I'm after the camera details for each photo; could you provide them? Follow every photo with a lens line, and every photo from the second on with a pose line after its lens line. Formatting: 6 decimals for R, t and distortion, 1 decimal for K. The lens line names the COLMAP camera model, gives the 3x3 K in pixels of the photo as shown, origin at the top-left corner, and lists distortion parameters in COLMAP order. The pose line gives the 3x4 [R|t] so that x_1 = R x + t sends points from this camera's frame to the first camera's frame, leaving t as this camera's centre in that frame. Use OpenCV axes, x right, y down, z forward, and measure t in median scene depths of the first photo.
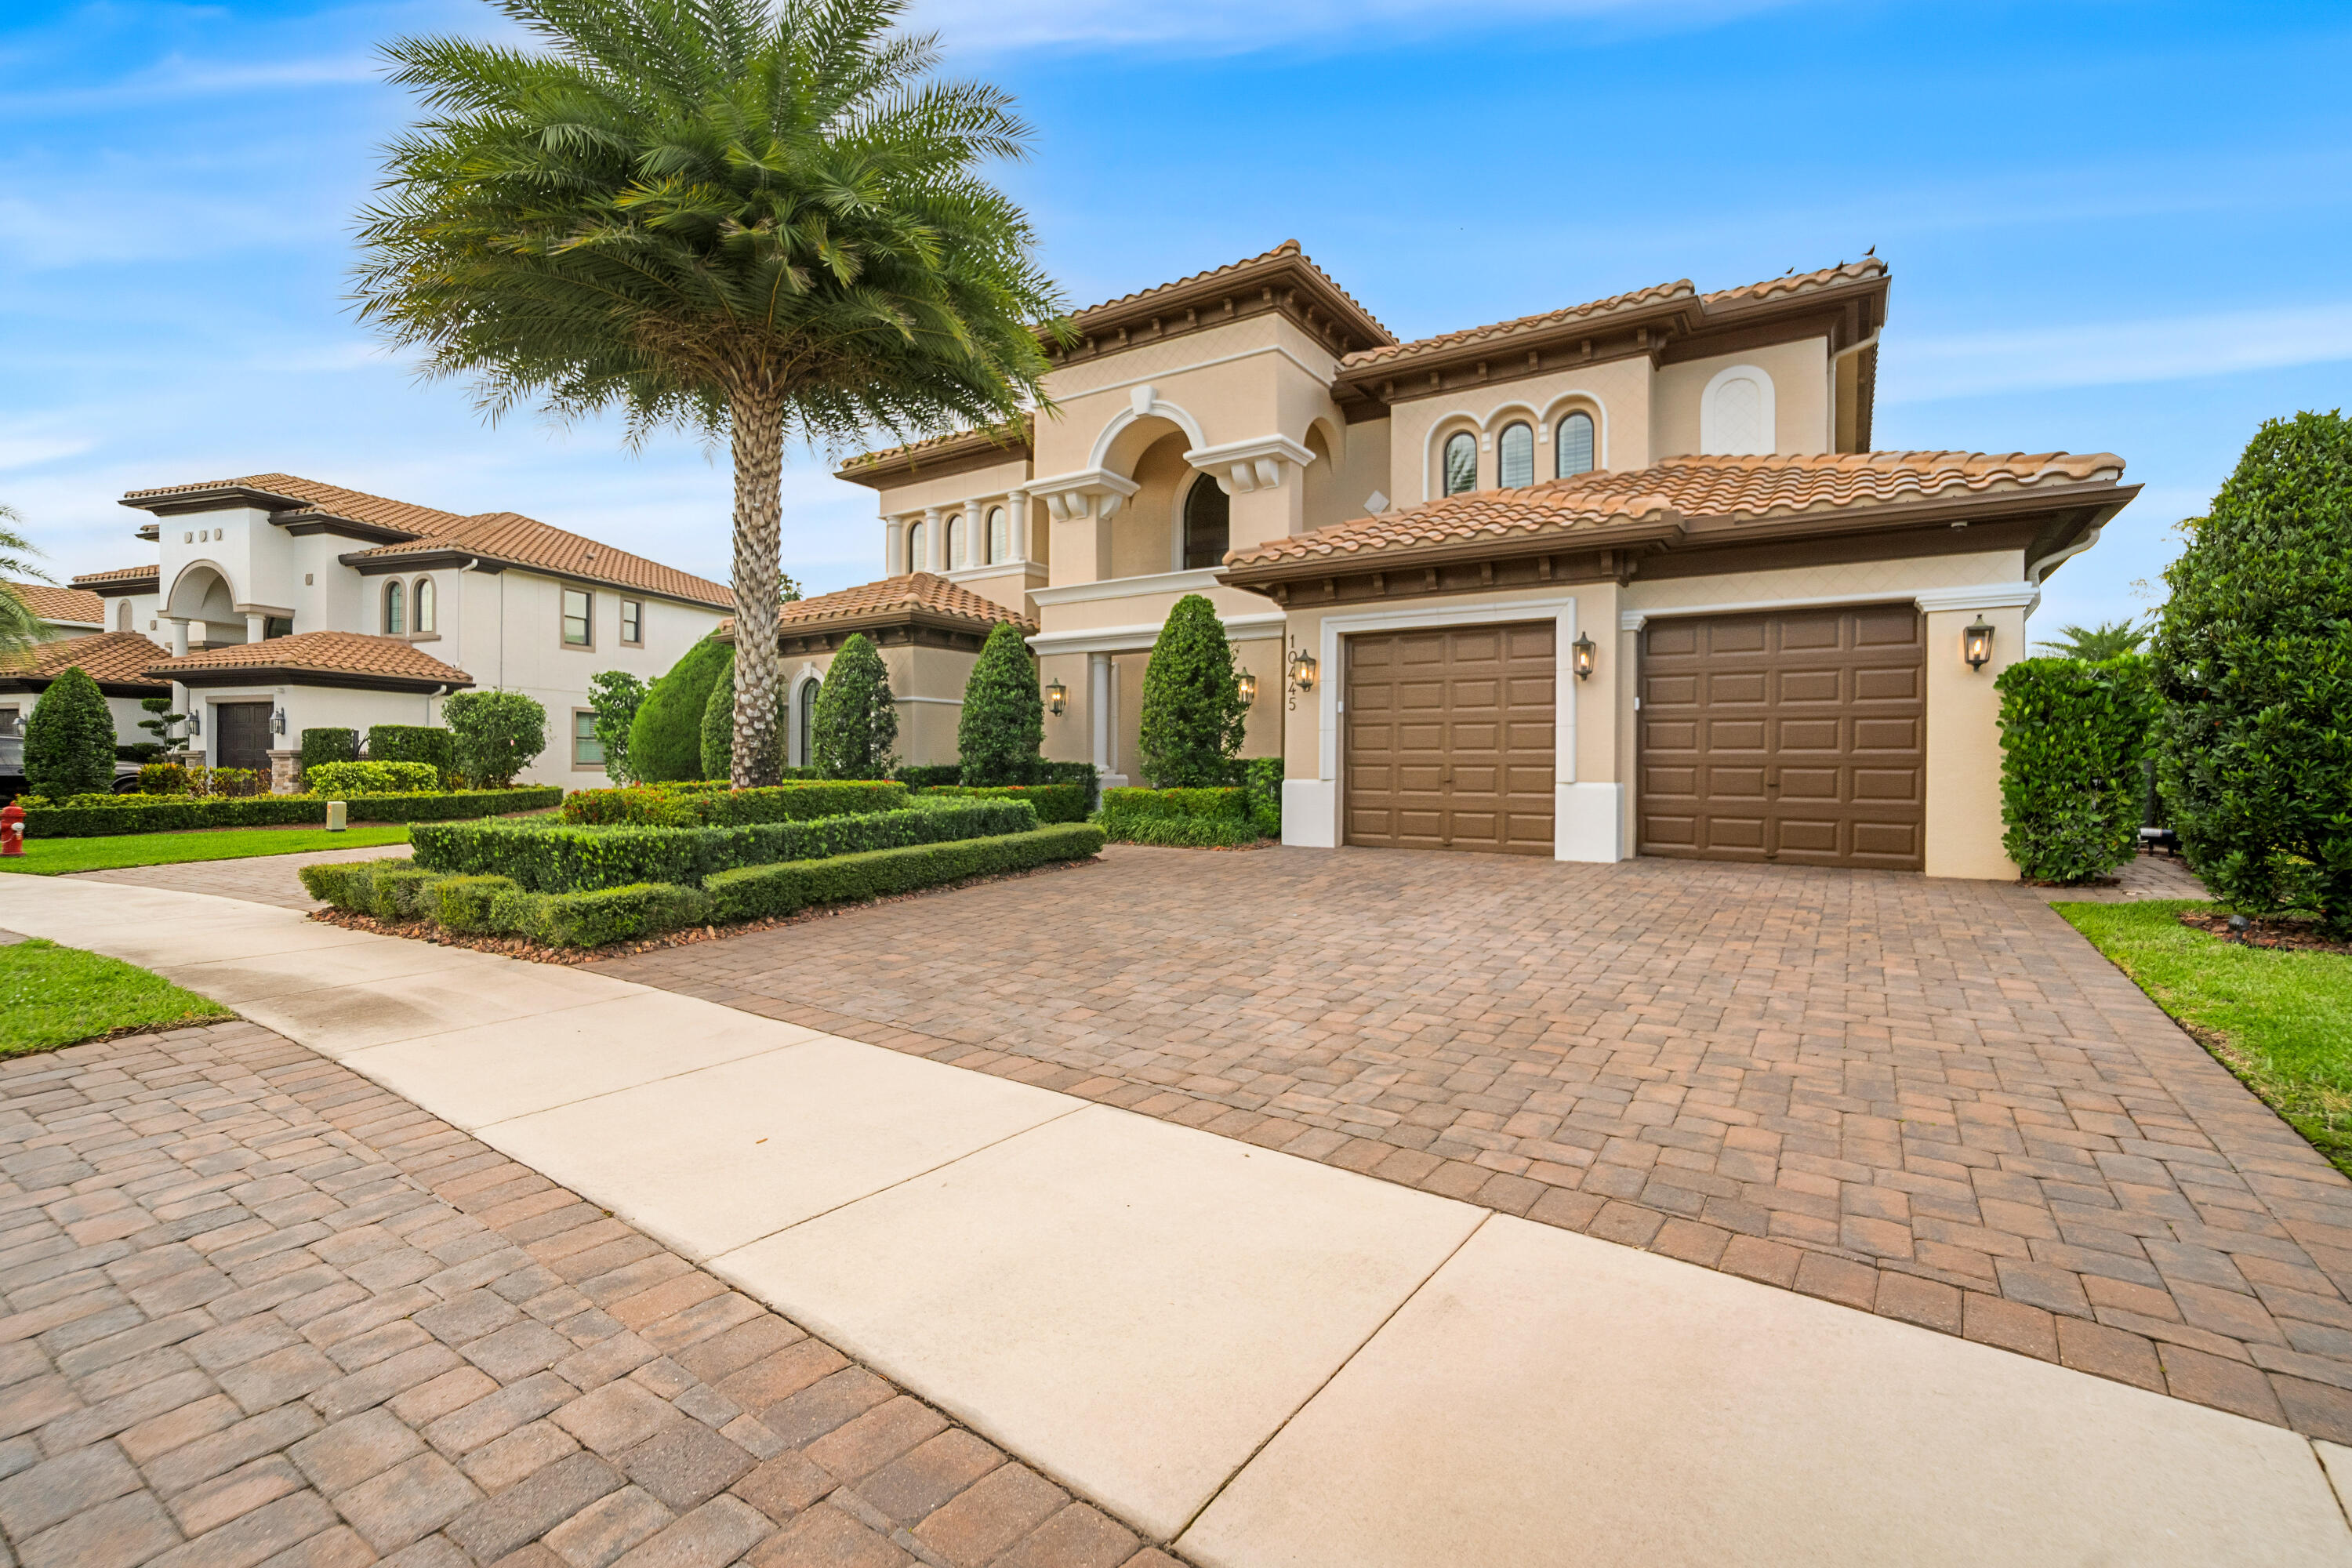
lens RADIAL K [[1032.8, 0, 1168.7], [0, 1032.8, 788.2], [0, 0, 1]] dist [-0.017674, 0.000134]
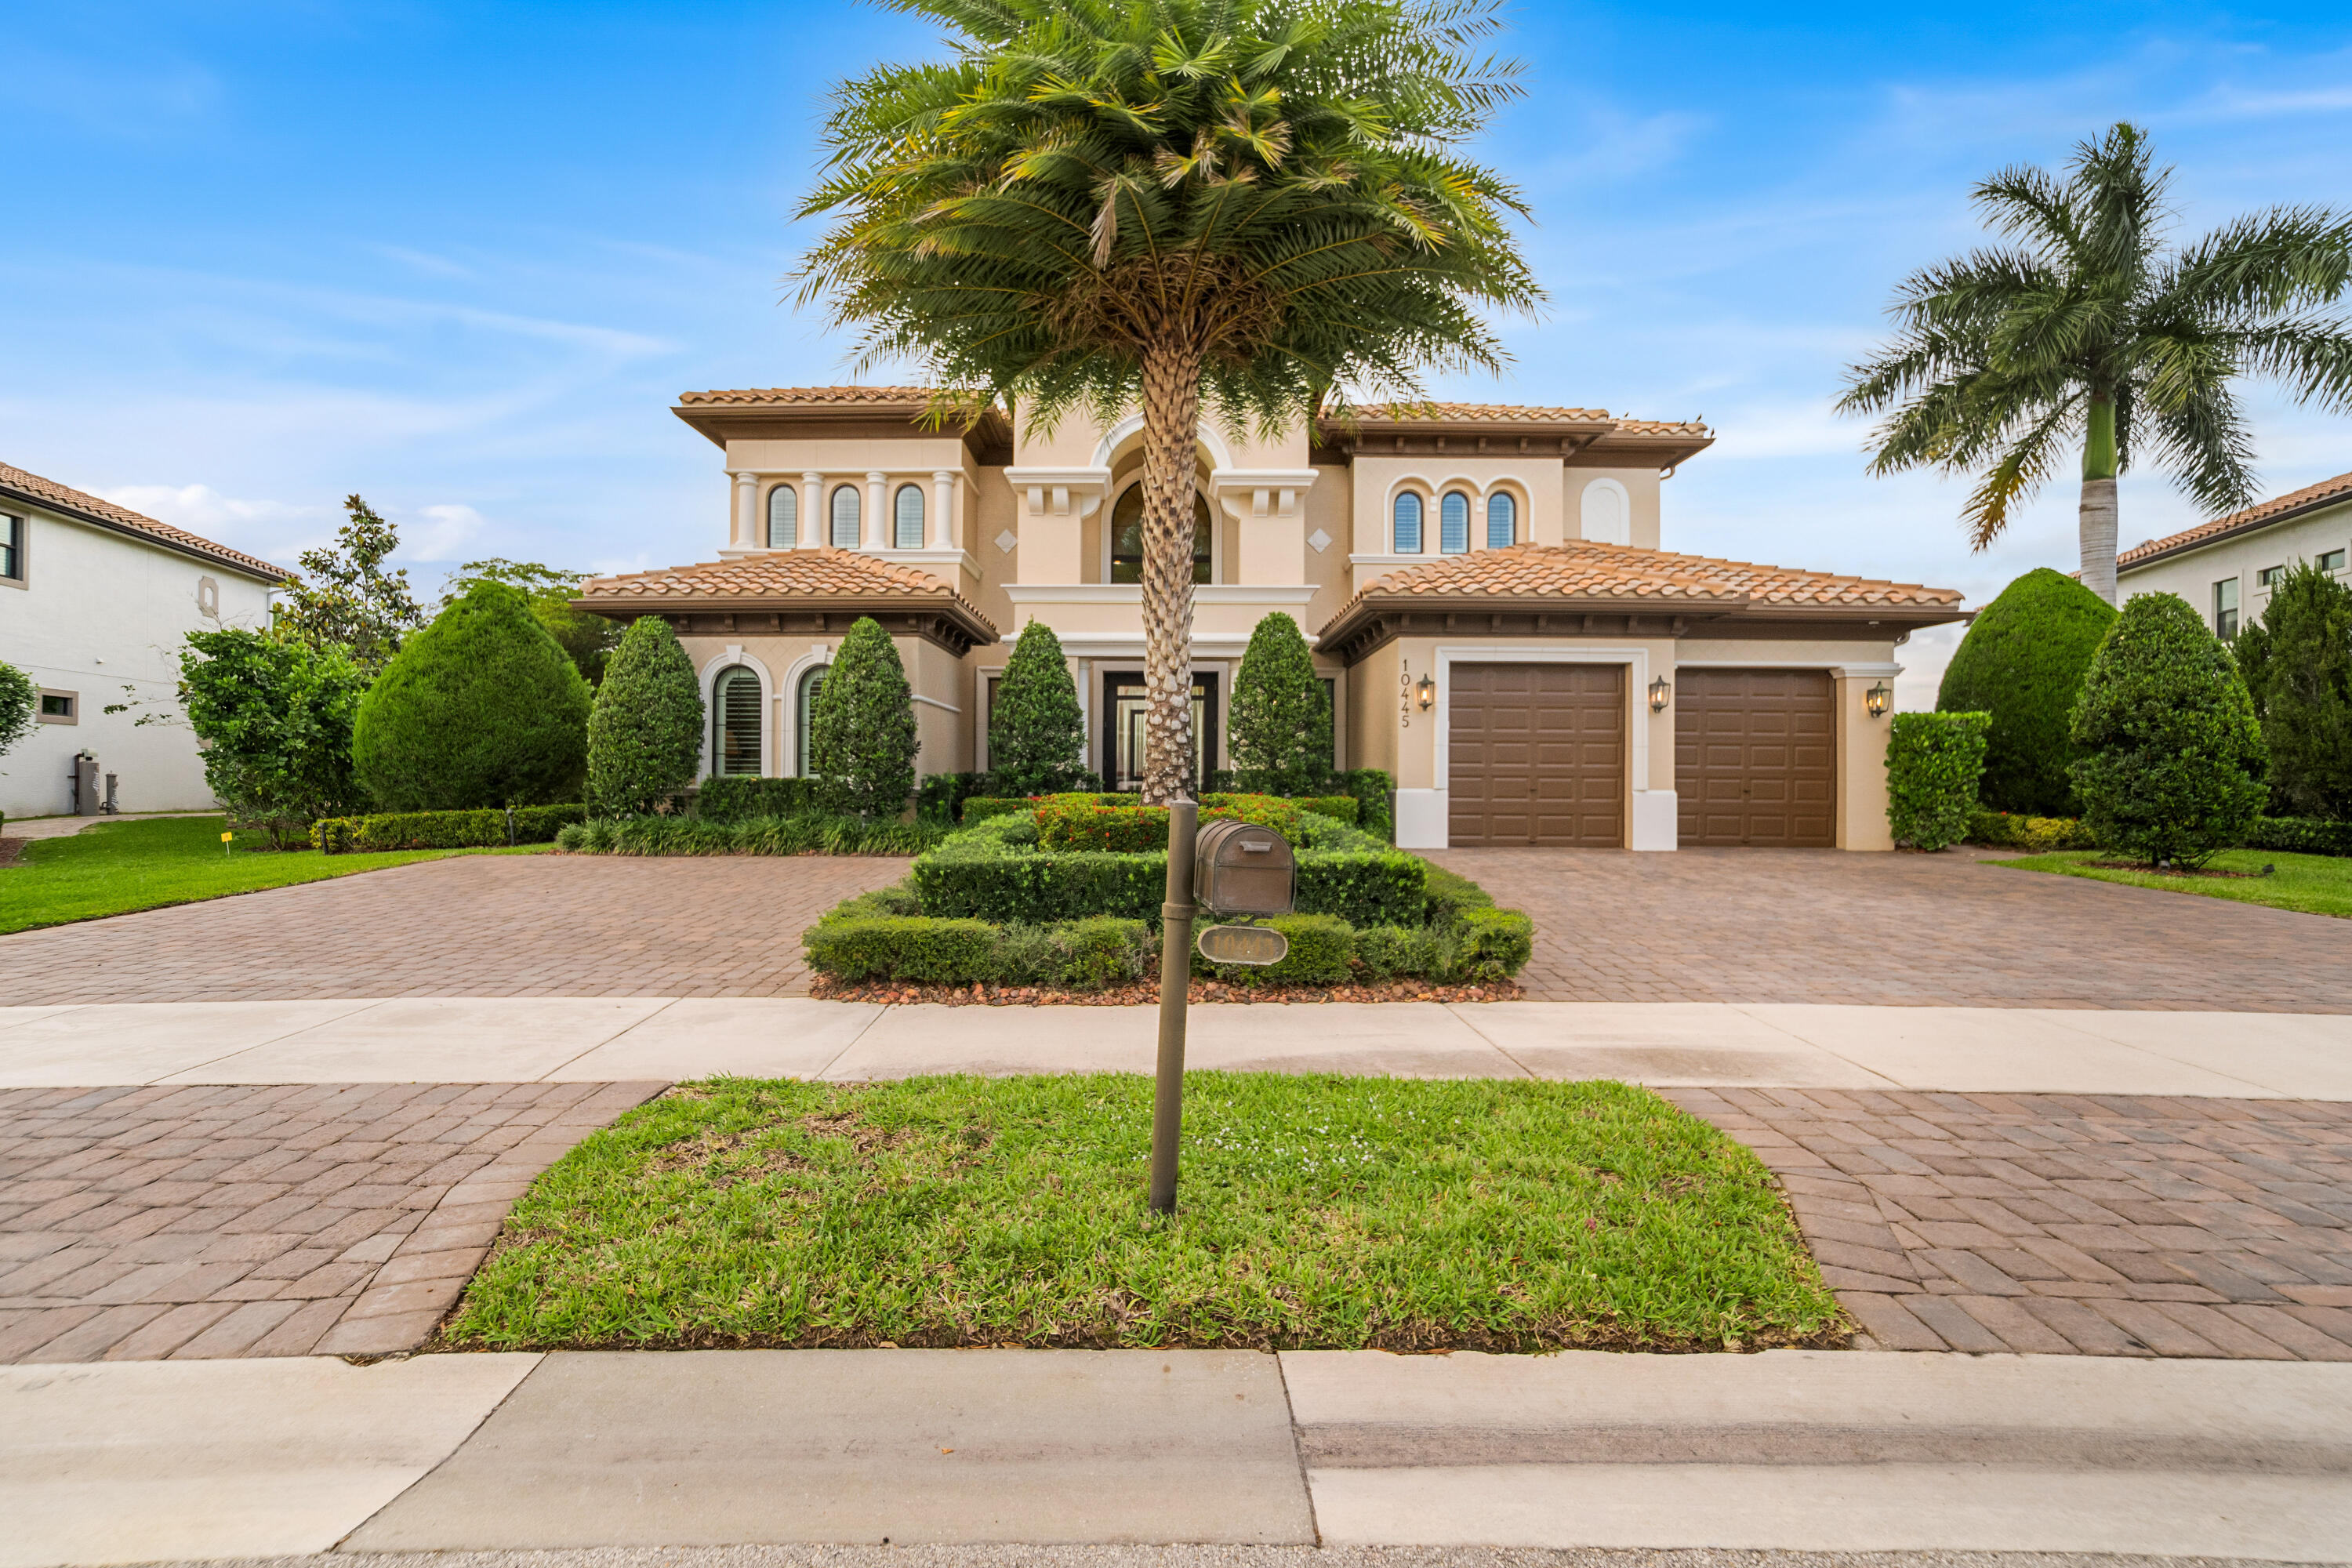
lens RADIAL K [[1032.8, 0, 1167.6], [0, 1032.8, 773.6], [0, 0, 1]] dist [-0.017674, 0.000134]
pose [[0.837317, 0.003023, 0.546709, -0.796154], [0.008657, 0.999786, -0.018786, -0.007862], [-0.546649, 0.020463, 0.837112, 0.239346]]
